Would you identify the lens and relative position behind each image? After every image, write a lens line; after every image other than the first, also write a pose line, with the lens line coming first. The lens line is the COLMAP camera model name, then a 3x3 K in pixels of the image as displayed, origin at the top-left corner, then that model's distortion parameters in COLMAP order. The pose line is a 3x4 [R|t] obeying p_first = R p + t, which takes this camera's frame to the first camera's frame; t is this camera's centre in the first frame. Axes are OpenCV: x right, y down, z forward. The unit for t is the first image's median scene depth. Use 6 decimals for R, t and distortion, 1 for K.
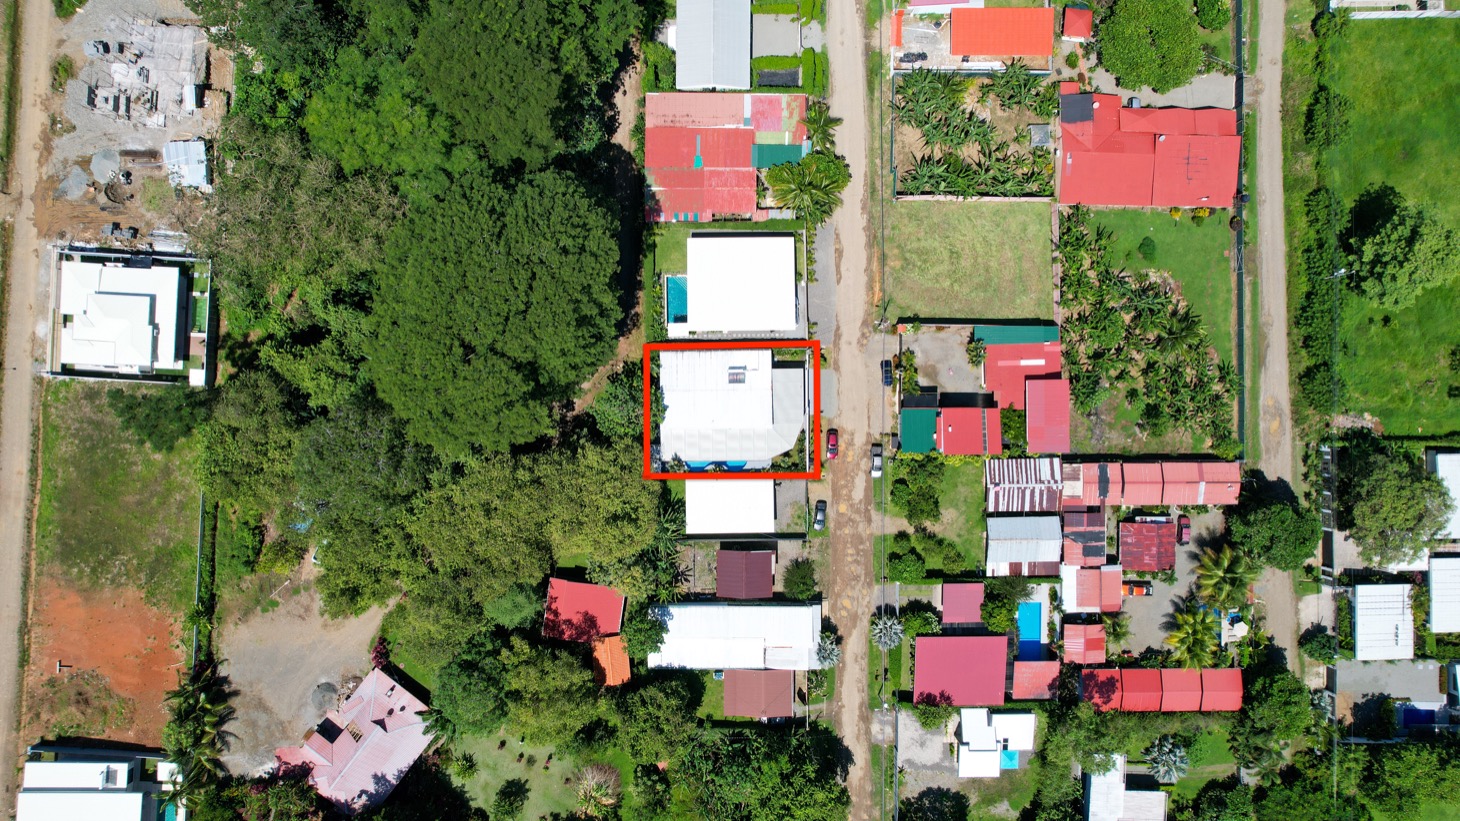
lens RADIAL K [[920.4, 0, 730.0], [0, 920.4, 410.5], [0, 0, 1]] dist [-0.000383, -0.000603]
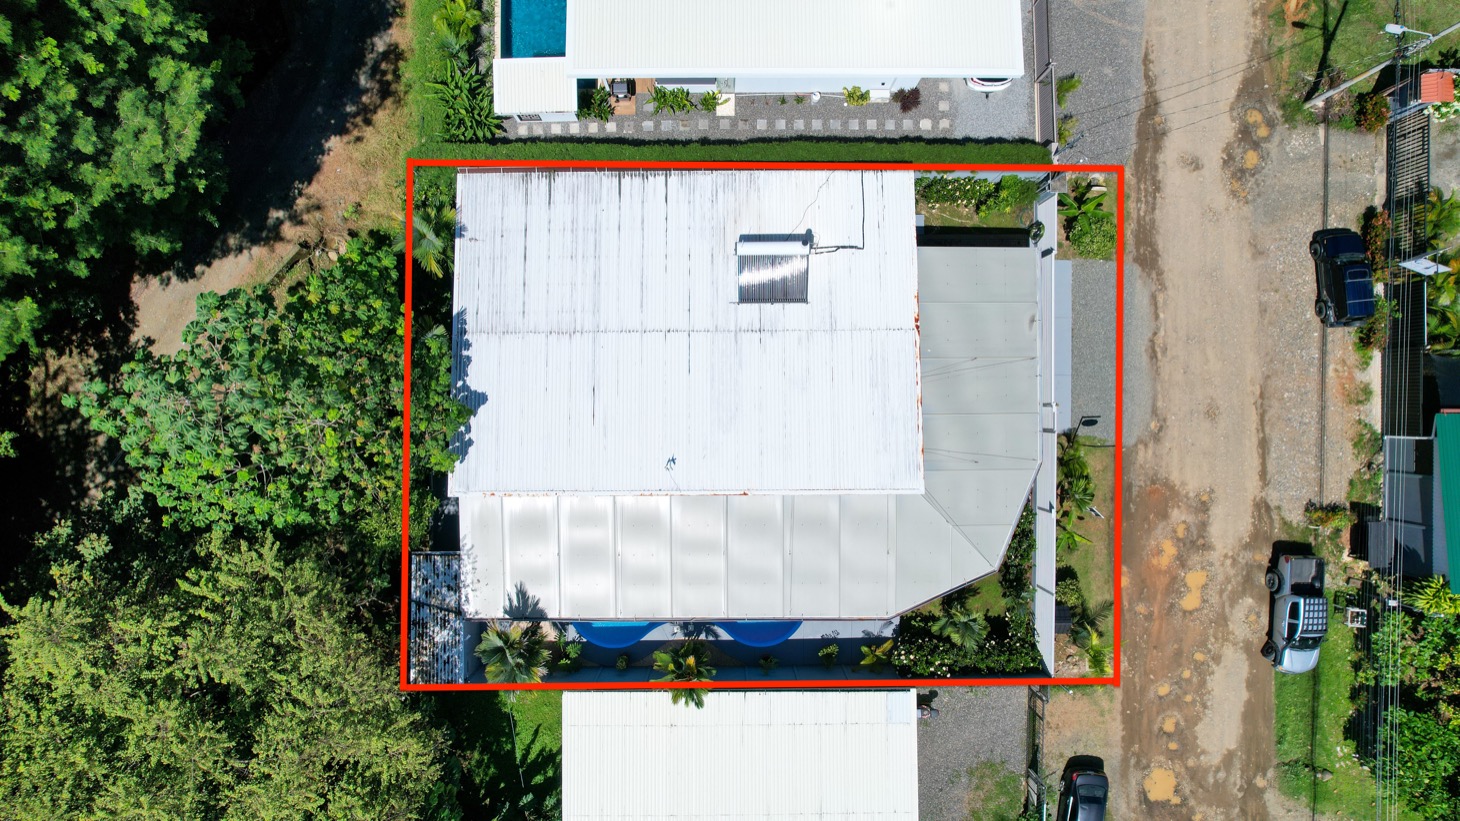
lens RADIAL K [[920.4, 0, 730.0], [0, 920.4, 410.5], [0, 0, 1]] dist [-0.000383, -0.000603]
pose [[0.999962, 0.005761, 0.006495, -0.005056], [-0.005758, 0.999983, -0.000440, -0.001345], [-0.006498, 0.000403, 0.999979, 0.739038]]
